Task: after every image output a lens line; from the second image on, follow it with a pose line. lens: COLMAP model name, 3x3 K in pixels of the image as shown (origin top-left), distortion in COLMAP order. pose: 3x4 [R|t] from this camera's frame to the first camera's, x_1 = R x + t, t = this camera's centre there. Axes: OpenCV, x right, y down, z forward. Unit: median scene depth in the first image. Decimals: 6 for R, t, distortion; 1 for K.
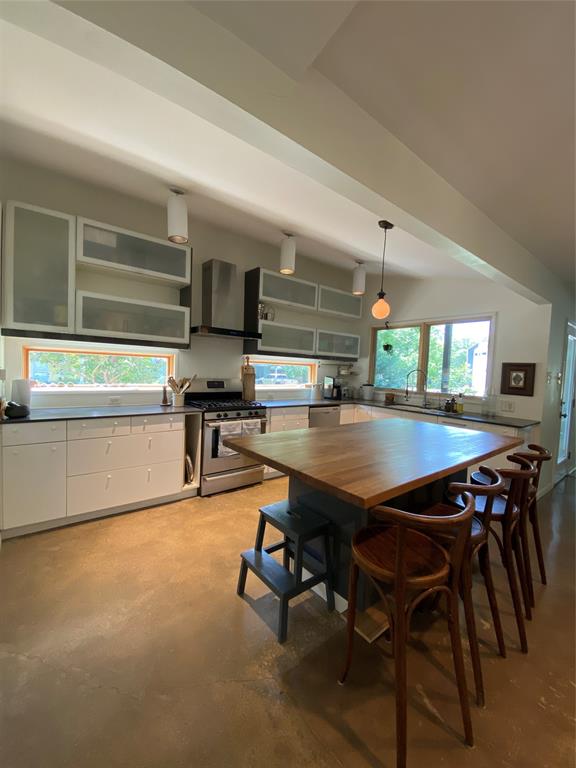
lens RADIAL K [[312.0, 0, 286.7], [0, 312.0, 385.9], [0, 0, 1]] dist [0.003376, 0.000110]
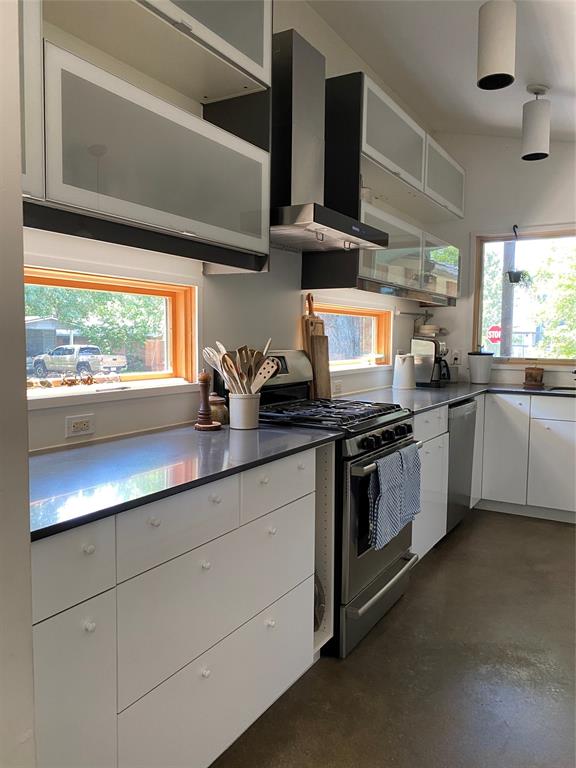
lens RADIAL K [[595.3, 0, 288.2], [0, 595.3, 382.3], [0, 0, 1]] dist [0.010320, -0.011634]
pose [[0.932278, -0.057529, 0.357139, -0.440047], [0.046963, 0.998166, 0.038195, -0.009549], [-0.358681, -0.018836, 0.933270, 0.272222]]
